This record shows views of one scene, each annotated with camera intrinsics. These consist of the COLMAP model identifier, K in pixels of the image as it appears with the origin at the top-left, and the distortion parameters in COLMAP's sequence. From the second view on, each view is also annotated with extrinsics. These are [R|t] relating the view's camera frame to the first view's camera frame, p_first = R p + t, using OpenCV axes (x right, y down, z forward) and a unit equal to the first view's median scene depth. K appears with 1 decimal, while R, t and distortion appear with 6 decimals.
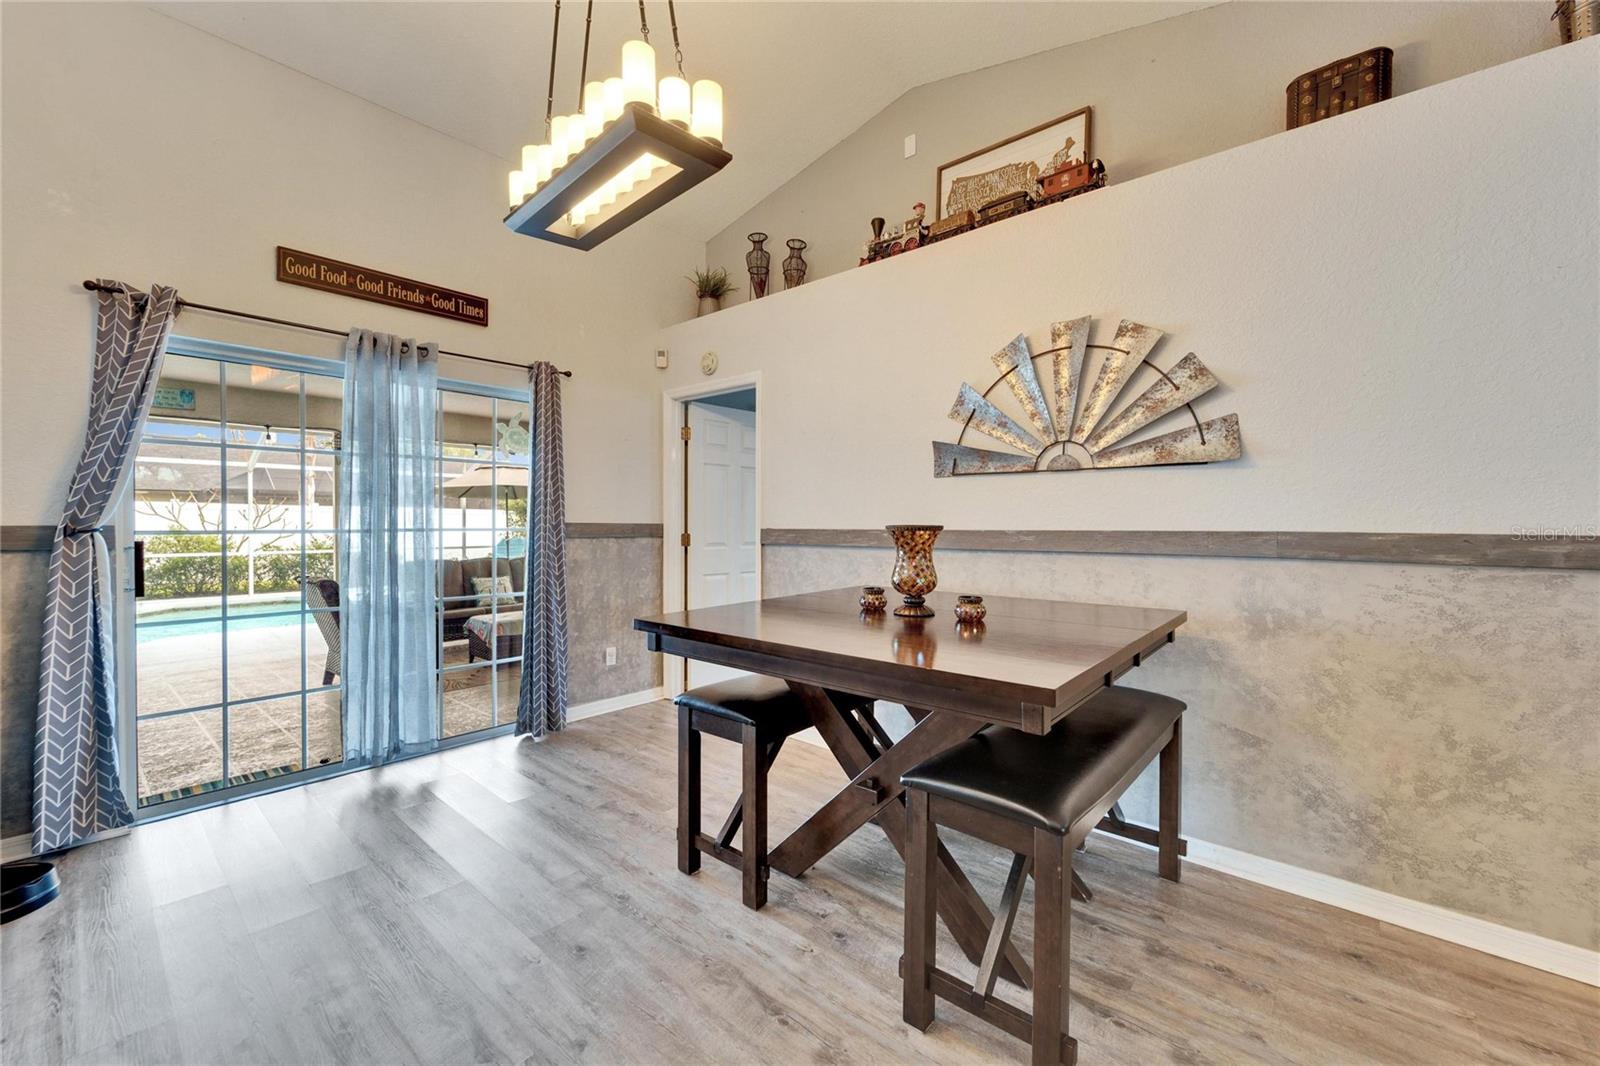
lens RADIAL K [[641.2, 0, 795.6], [0, 641.2, 528.5], [0, 0, 1]] dist [-0.006621, -0.000018]
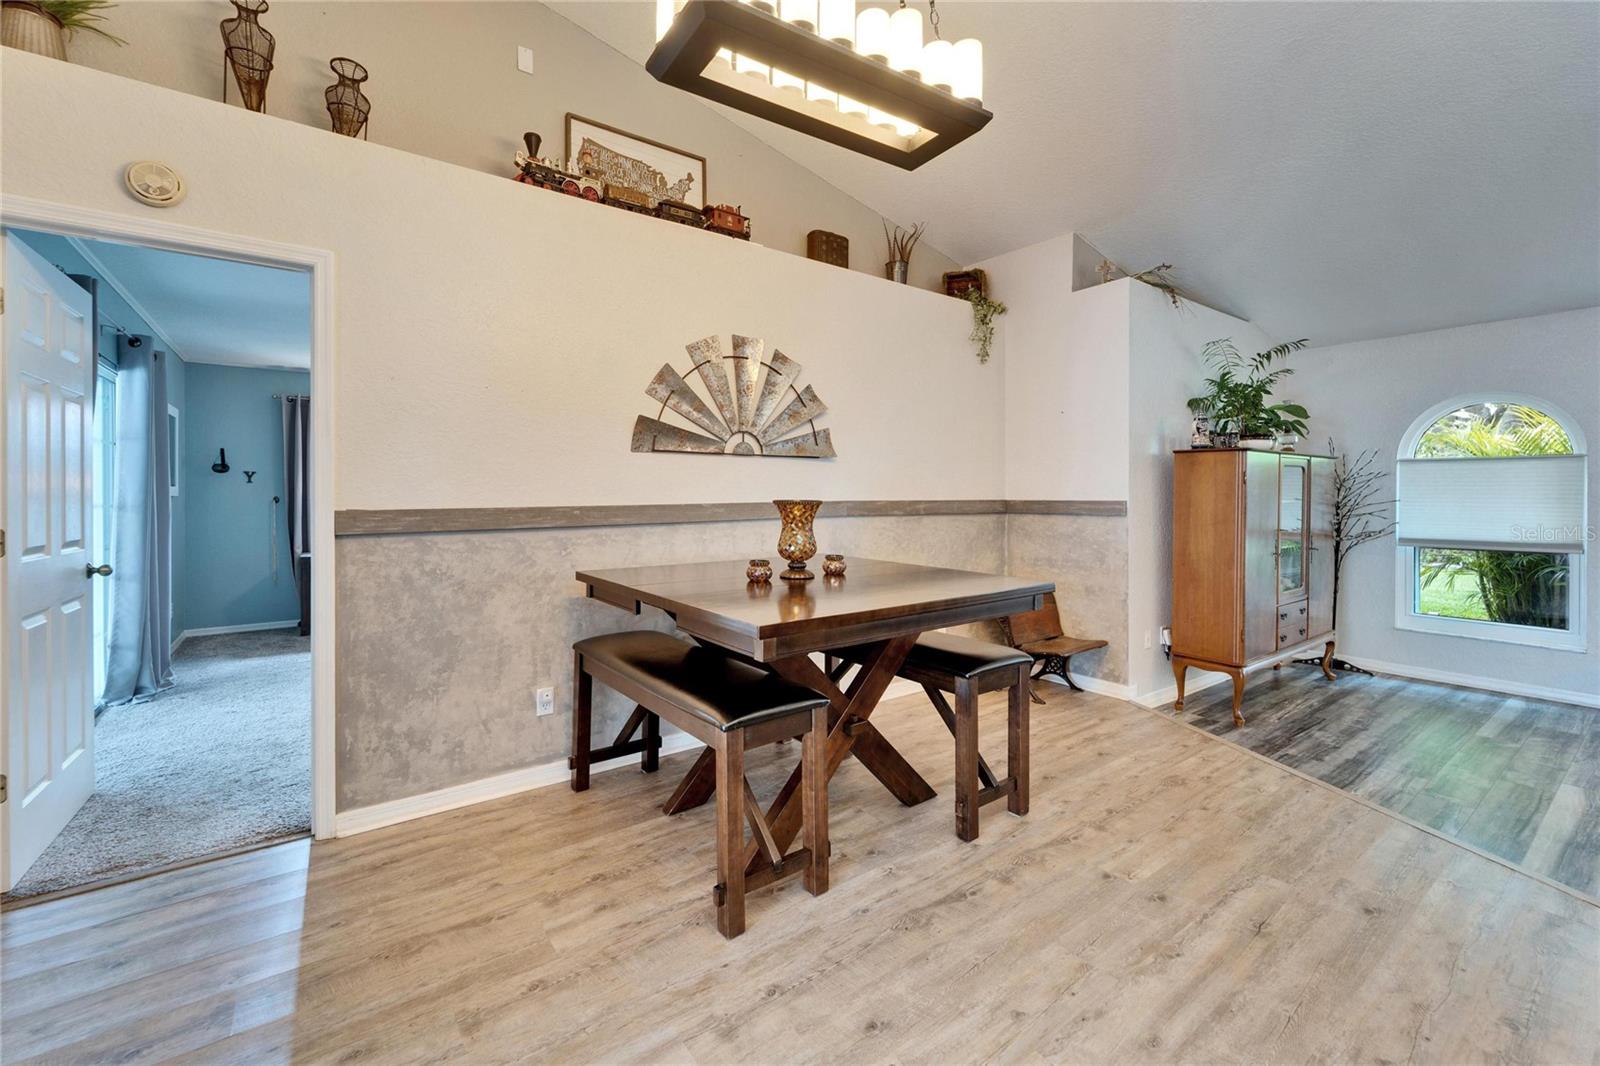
lens RADIAL K [[657.3, 0, 772.5], [0, 657.3, 497.2], [0, 0, 1]] dist [0.001630, 0.000085]
pose [[0.226439, -0.009925, 0.973975, -0.846101], [0.014190, 0.999876, 0.006890, -0.016411], [-0.973922, 0.012260, 0.226551, 0.668203]]
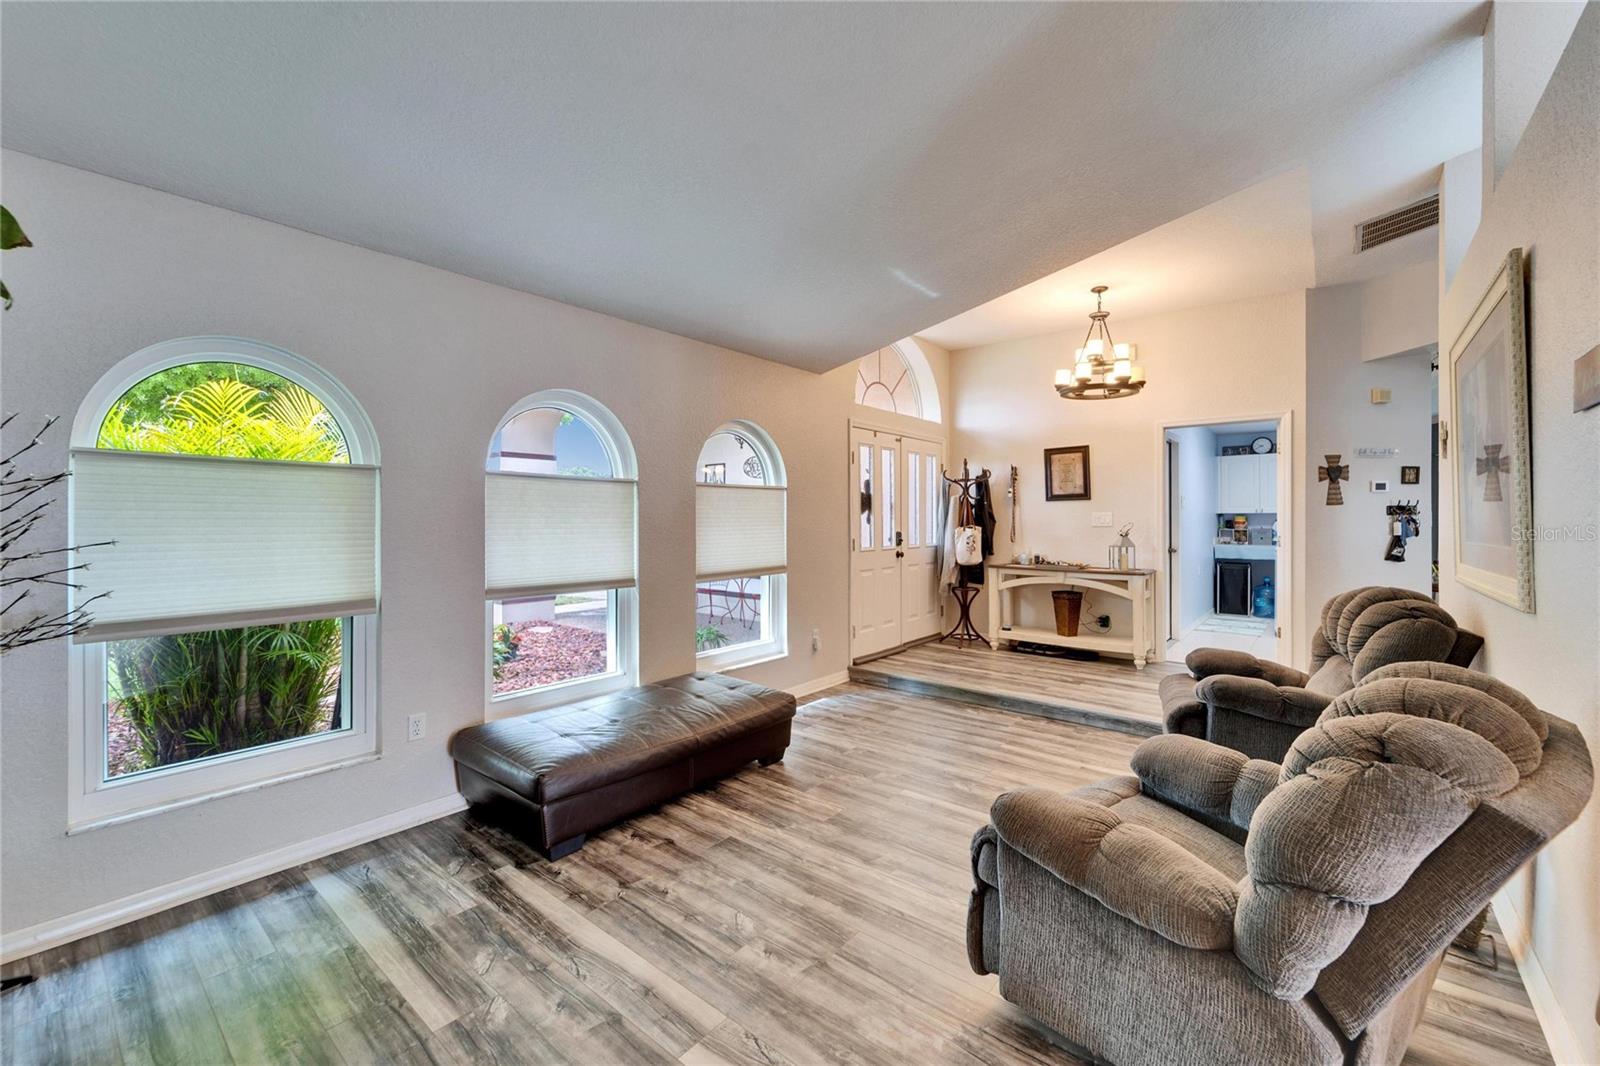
lens RADIAL K [[646.8, 0, 792.1], [0, 646.8, 516.2], [0, 0, 1]] dist [0.003658, 0.000136]
pose [[-0.999543, -0.007441, -0.029292, 0.528994], [-0.007642, 0.999948, 0.006768, -0.011320], [0.029240, 0.006989, -0.999548, 0.185796]]
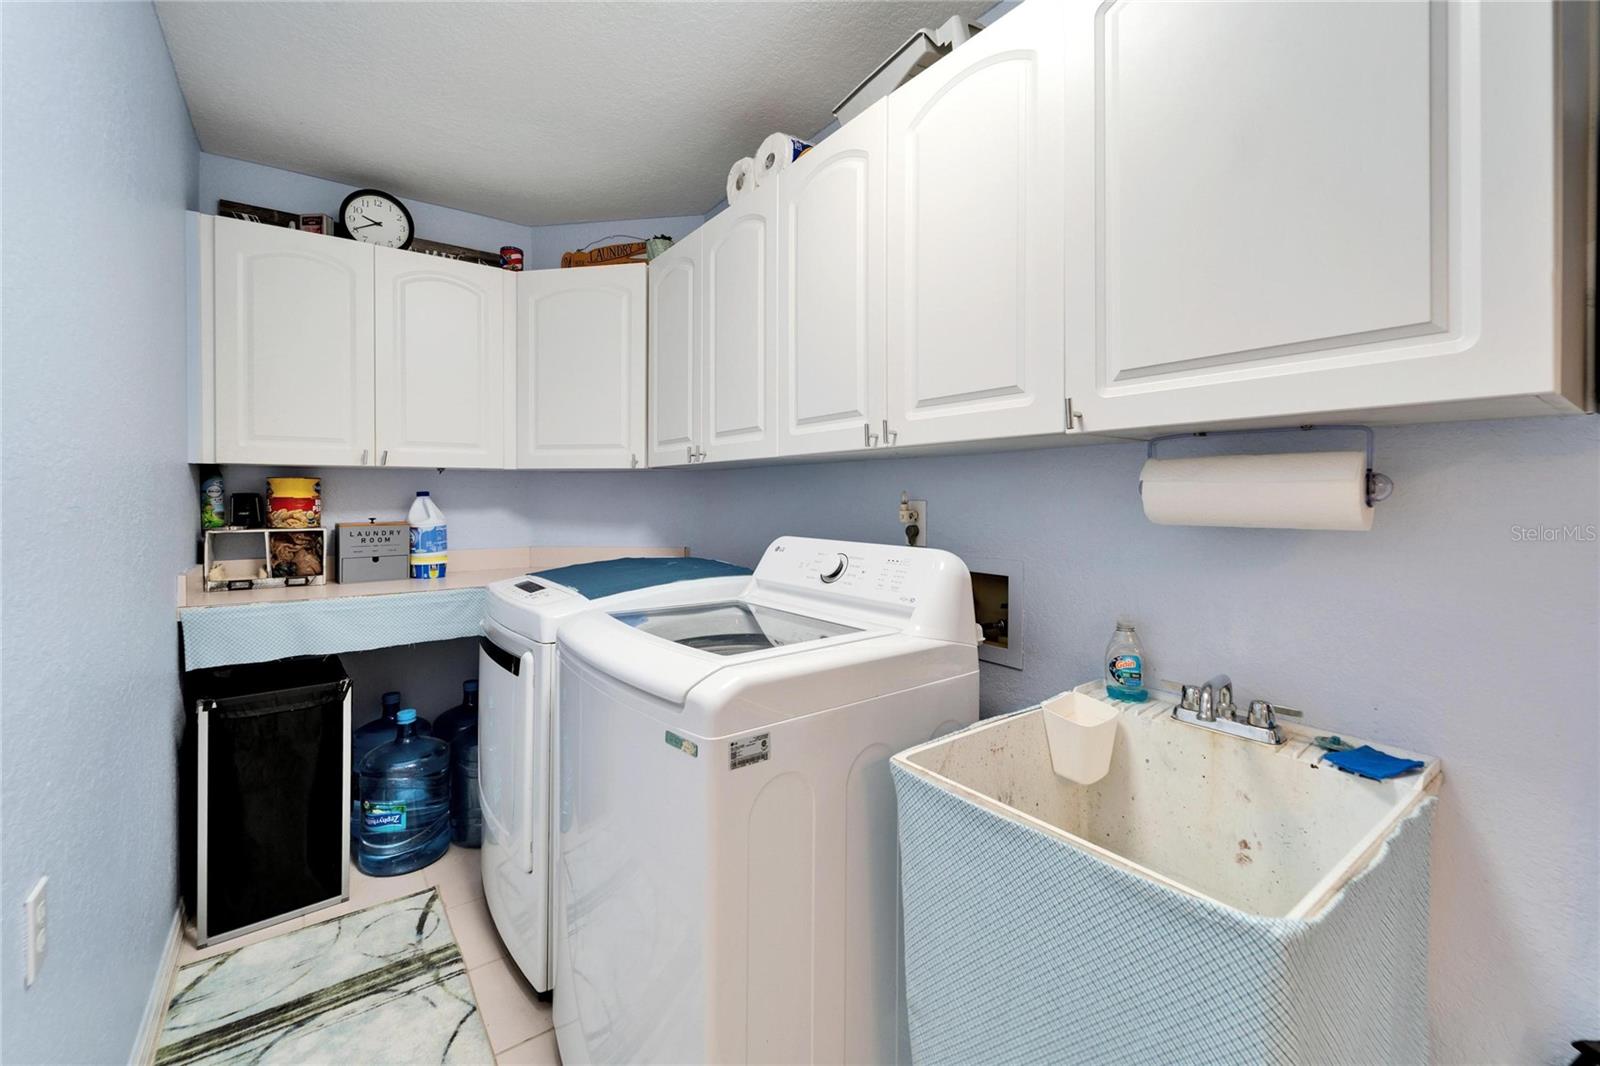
lens RADIAL K [[661.2, 0, 797.2], [0, 661.2, 500.0], [0, 0, 1]] dist [0.001160, -0.000521]
pose [[-0.211422, -0.000680, -0.977395, -1.205870], [-0.012545, 0.999919, 0.002018, 0.014410], [0.977314, 0.012688, -0.211414, -2.312485]]
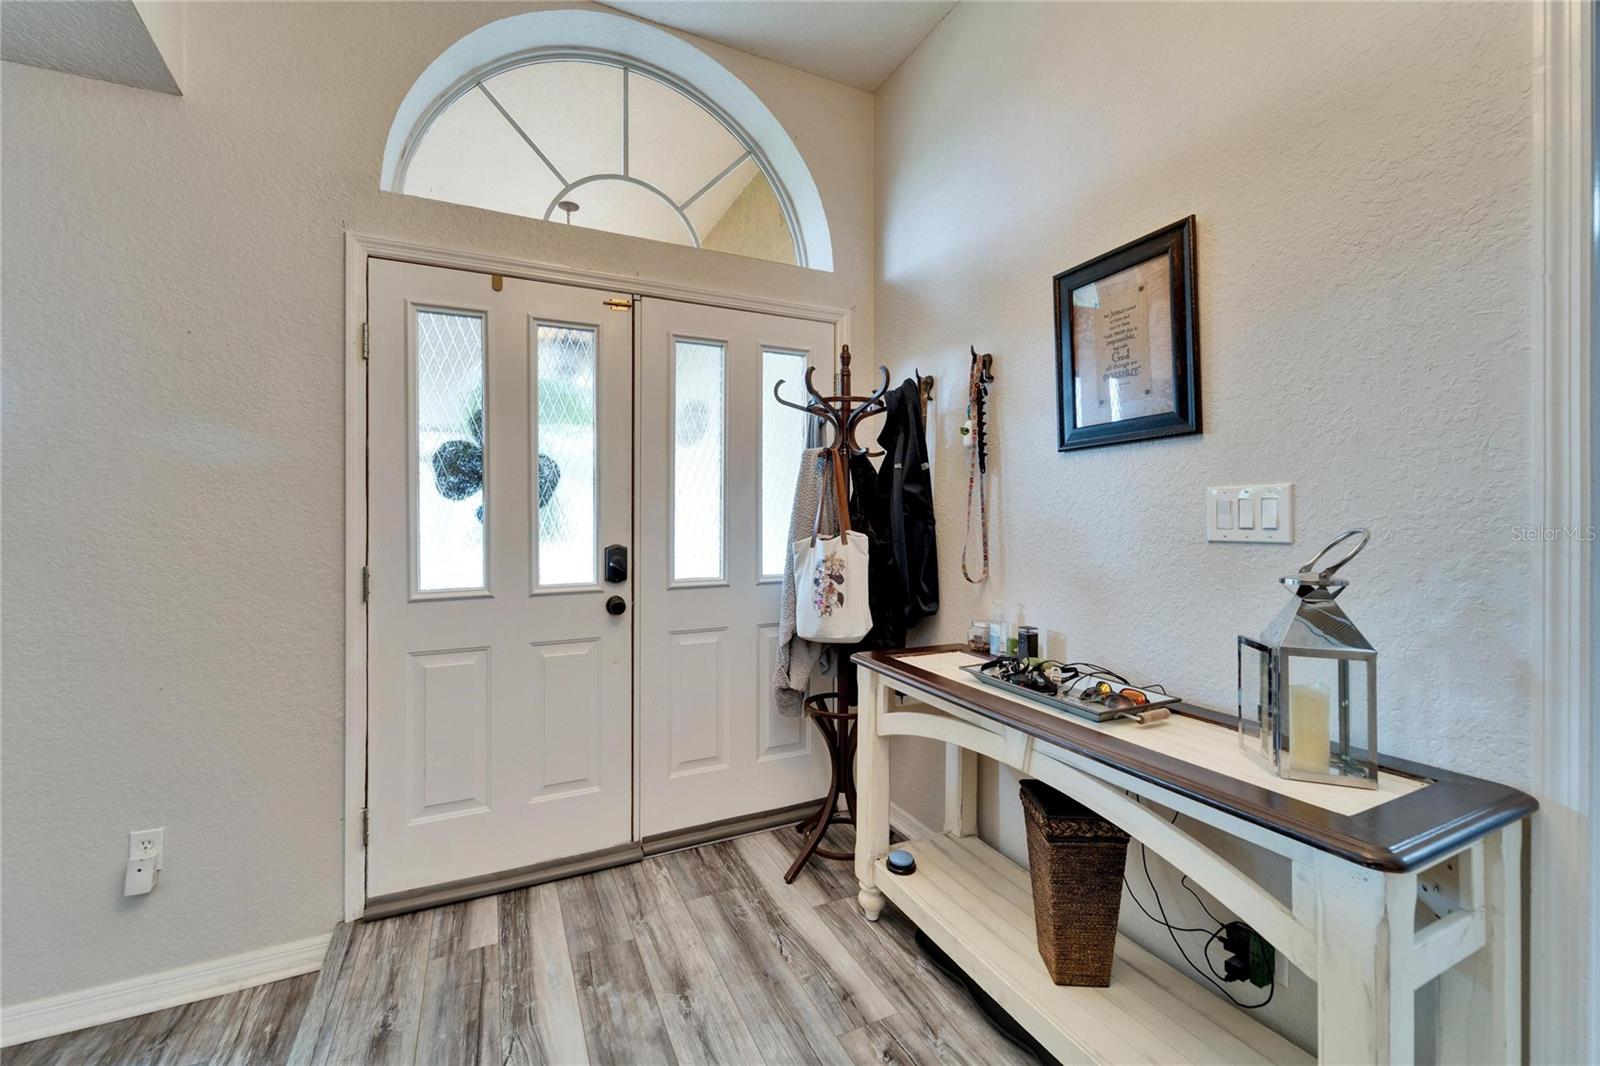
lens RADIAL K [[646.8, 0, 792.1], [0, 646.8, 516.2], [0, 0, 1]] dist [0.003658, 0.000136]
pose [[-0.917660, -0.009865, 0.397244, -0.520166], [-0.003408, 0.999850, 0.016957, 0.000918], [-0.397352, 0.014207, -0.917556, -1.452760]]
